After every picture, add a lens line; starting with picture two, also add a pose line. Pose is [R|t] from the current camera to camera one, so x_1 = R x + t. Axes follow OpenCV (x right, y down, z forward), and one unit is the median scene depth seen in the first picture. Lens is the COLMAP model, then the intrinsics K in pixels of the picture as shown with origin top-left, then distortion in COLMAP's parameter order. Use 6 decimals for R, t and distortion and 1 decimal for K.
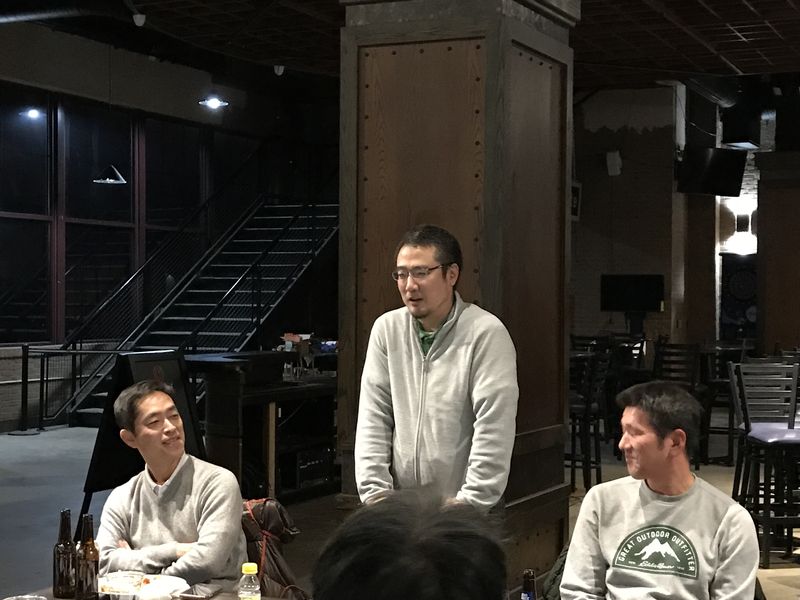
lens RADIAL K [[1416.0, 0, 397.3], [0, 1416.0, 297.2], [0, 0, 1]] dist [0.062267, 0.000000]
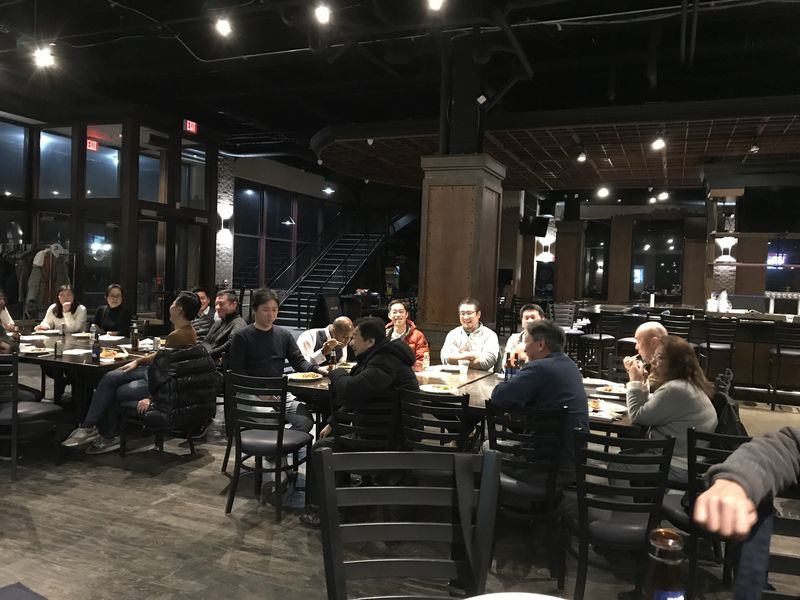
lens RADIAL K [[647.1, 0, 401.2], [0, 647.1, 297.1], [0, 0, 1]] dist [0.049128, -0.046893]
pose [[0.998996, 0.030564, 0.032752, -0.038469], [-0.031654, 0.998944, 0.033307, 0.000734], [-0.031700, -0.034310, 0.998908, -0.093665]]
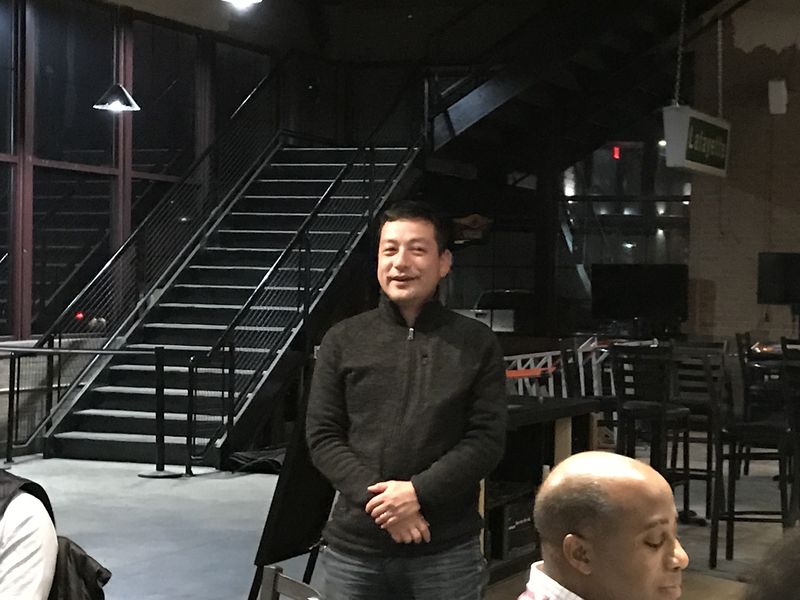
lens RADIAL K [[1910.1, 0, 373.6], [0, 1910.1, 297.0], [0, 0, 1]] dist [0.169166, 0.000000]
pose [[0.999471, 0.016051, 0.028285, -0.089727], [-0.016287, 0.999834, 0.008130, 0.001612], [-0.028150, -0.008587, 0.999567, 0.047489]]
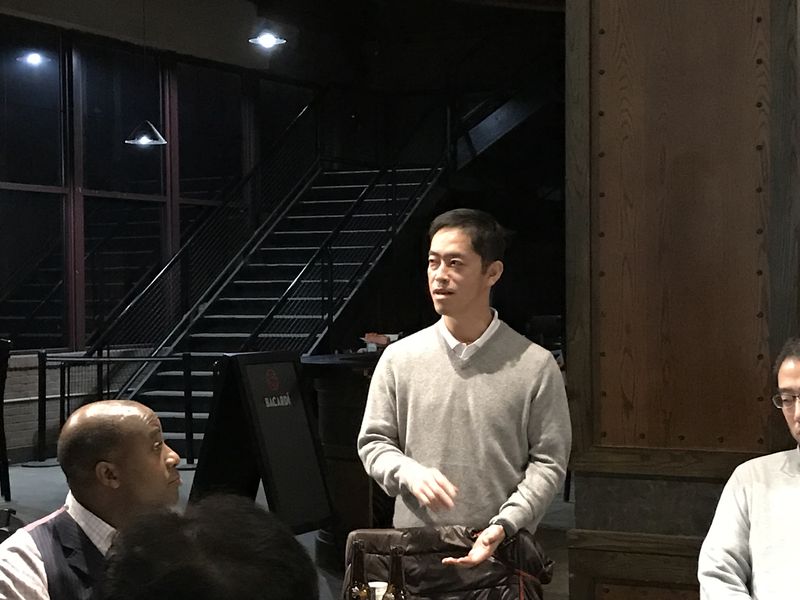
lens RADIAL K [[1790.6, 0, 395.1], [0, 1790.6, 303.8], [0, 0, 1]] dist [0.114313, 0.000000]
pose [[0.999551, -0.014312, -0.026310, -0.035404], [0.014463, 0.999880, 0.005562, 0.003745], [0.026227, -0.005940, 0.999638, 0.010998]]
